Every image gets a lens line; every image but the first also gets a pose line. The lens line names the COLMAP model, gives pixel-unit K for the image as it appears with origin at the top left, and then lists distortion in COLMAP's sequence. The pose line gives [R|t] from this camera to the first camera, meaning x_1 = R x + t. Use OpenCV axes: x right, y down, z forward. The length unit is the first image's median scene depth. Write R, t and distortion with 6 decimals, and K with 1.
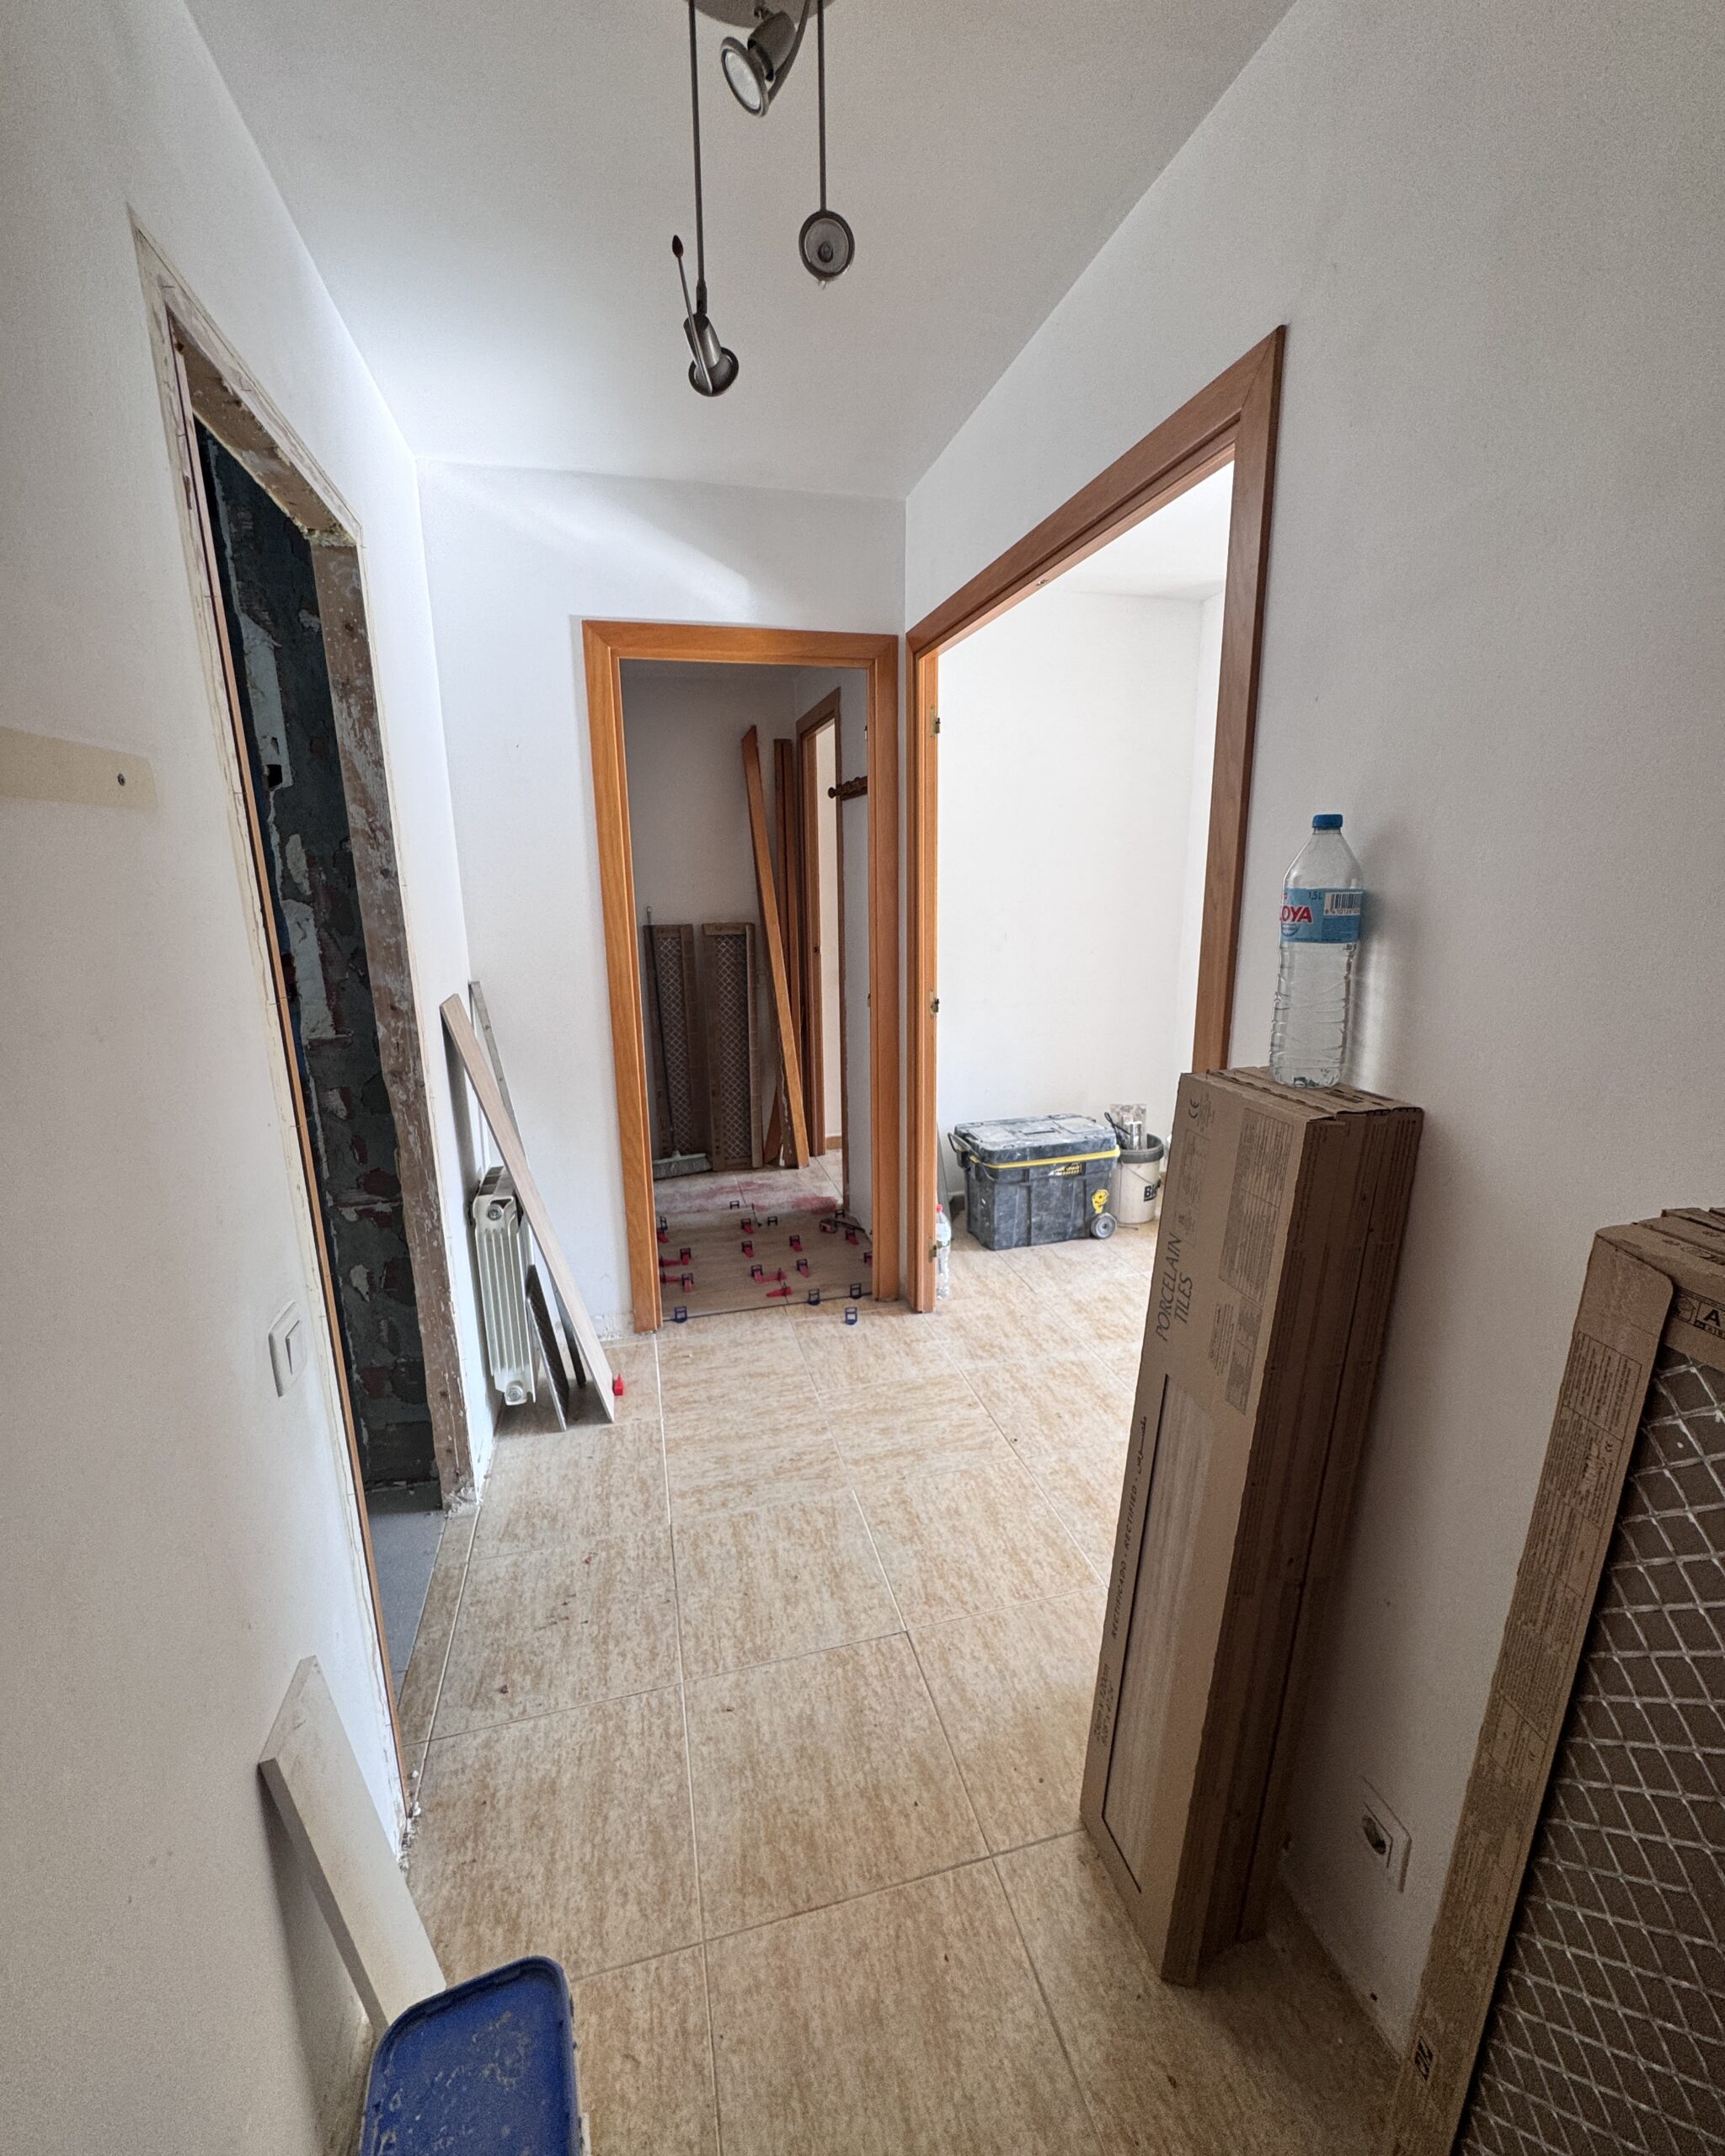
lens RADIAL K [[917.6, 0, 865.7], [0, 917.6, 1081.2], [0, 0, 1]] dist [0.000040, -0.000889]
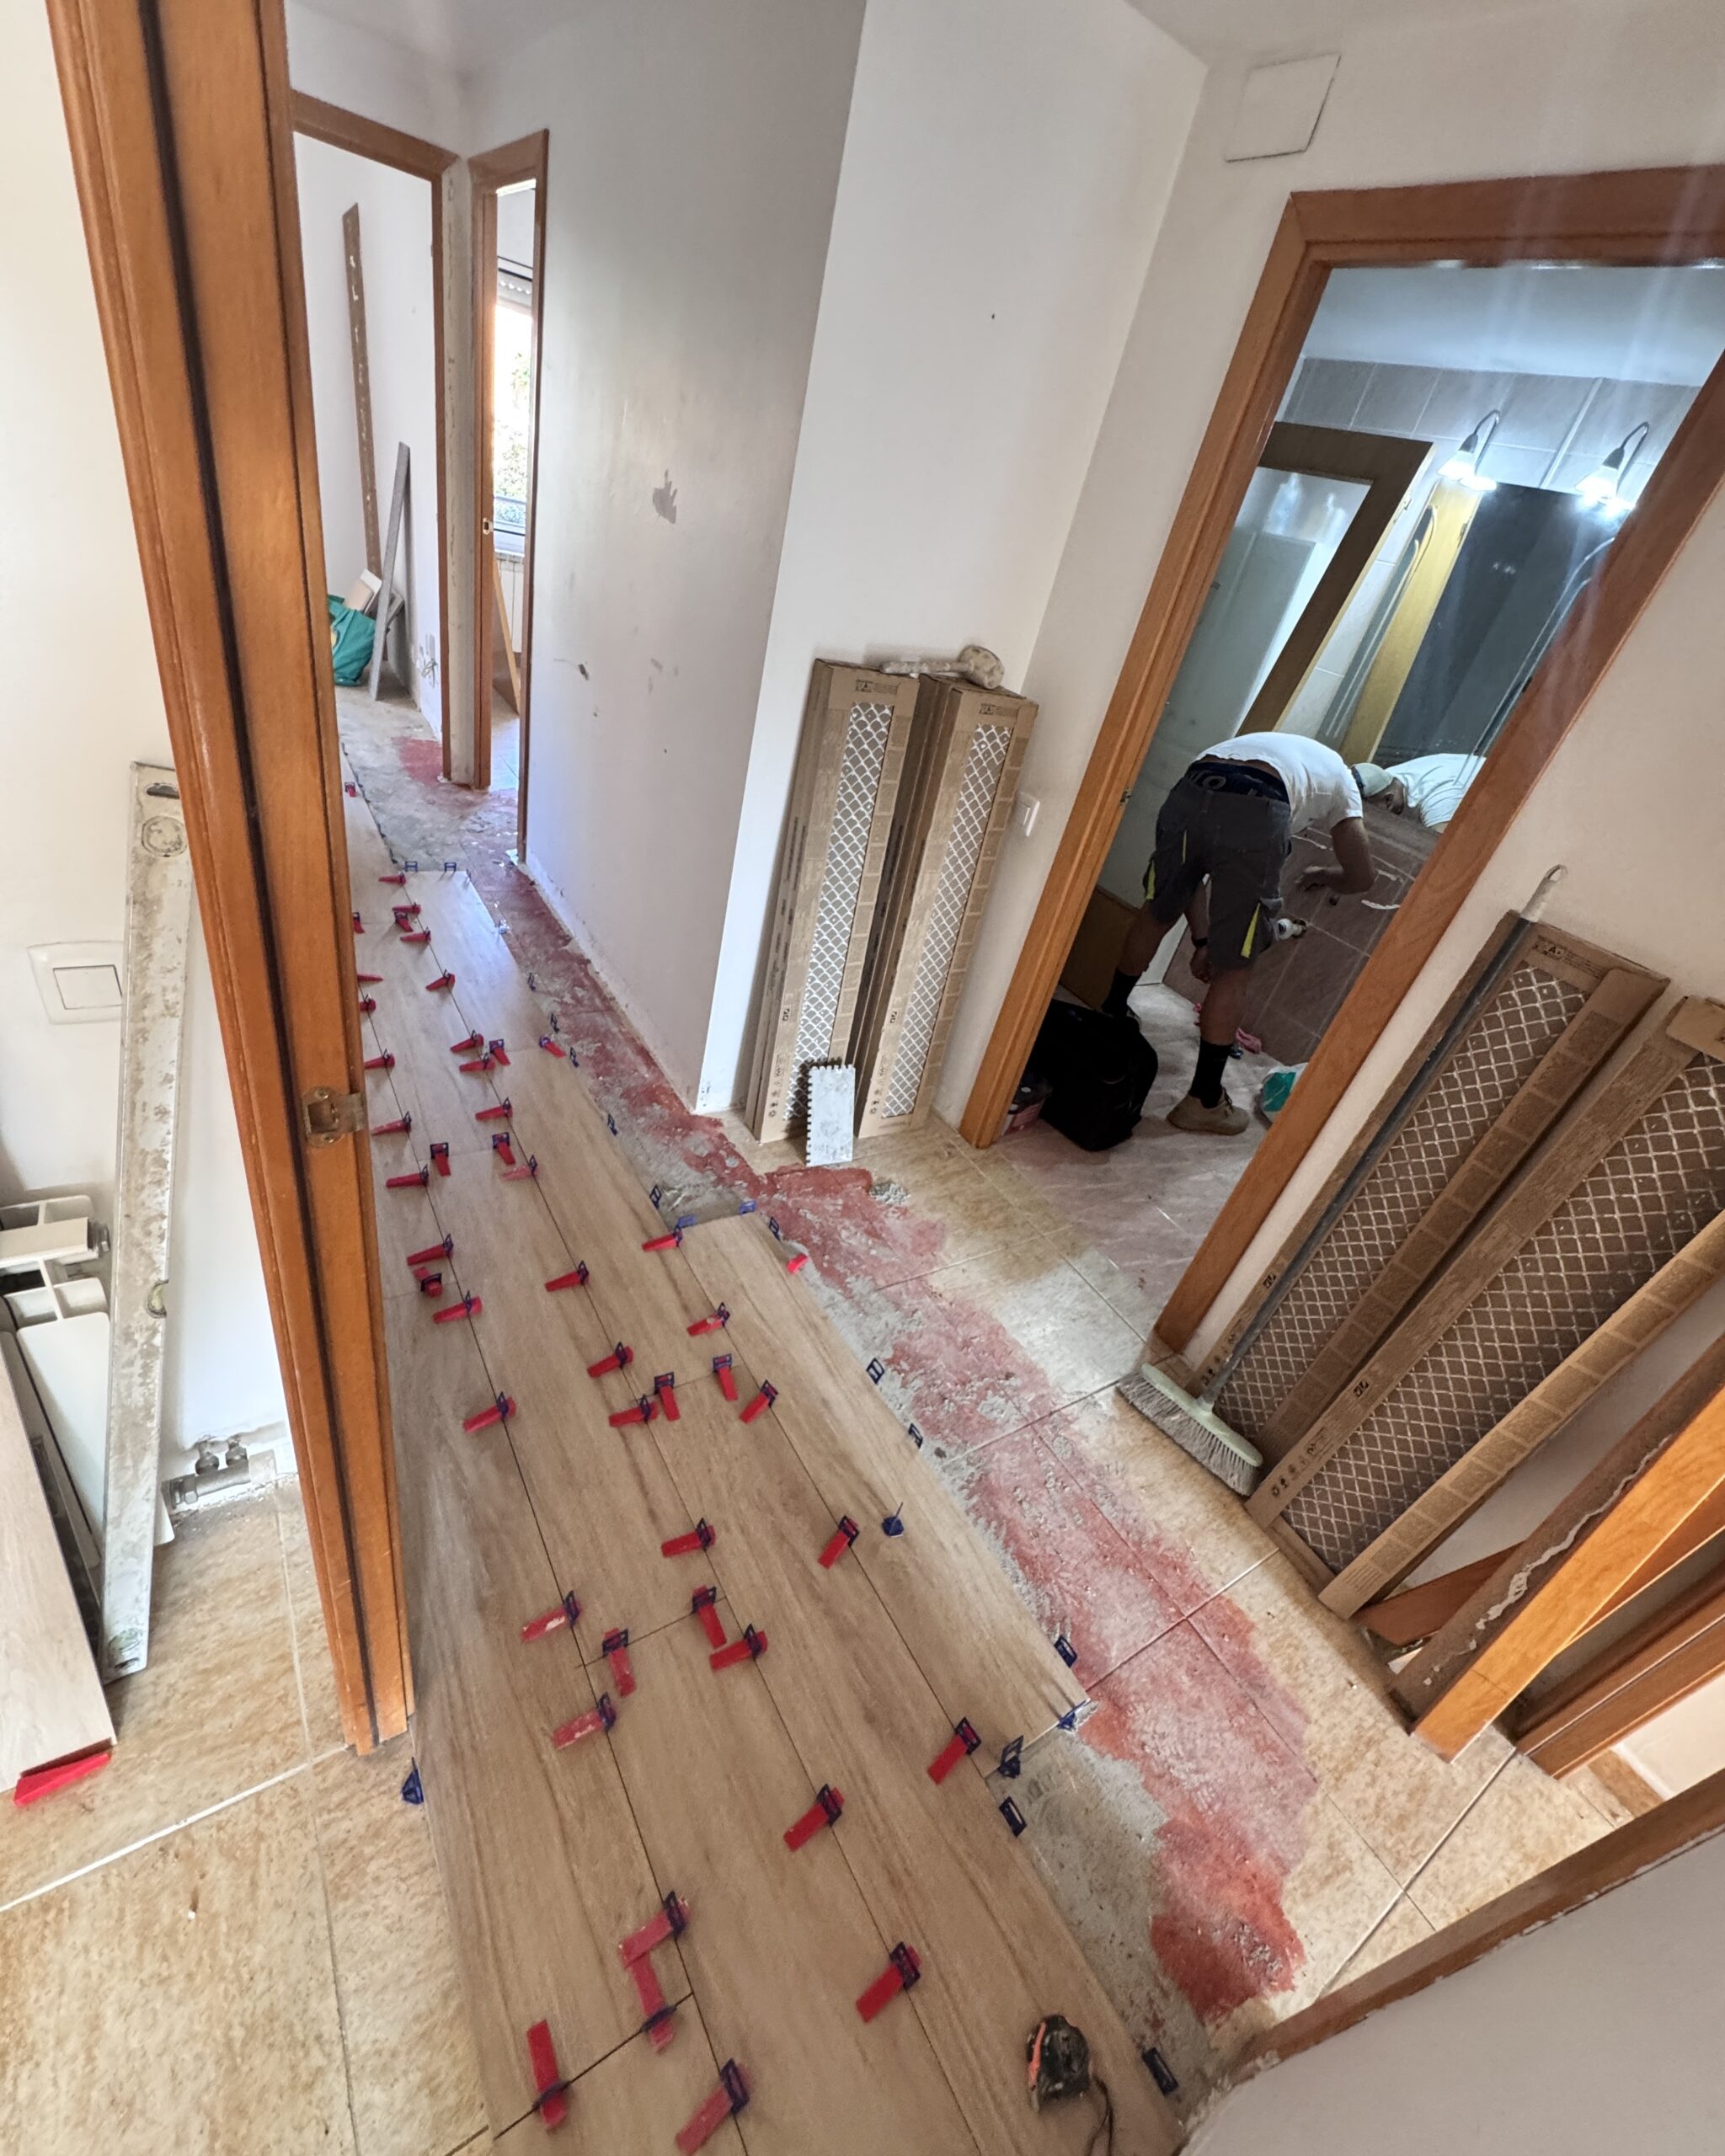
lens RADIAL K [[917.6, 0, 865.7], [0, 917.6, 1081.2], [0, 0, 1]] dist [0.000040, -0.000889]
pose [[0.299453, 0.584227, -0.754326, -0.018282], [-0.435880, 0.787049, 0.436535, -0.162746], [0.848726, 0.198074, 0.490337, 0.634355]]
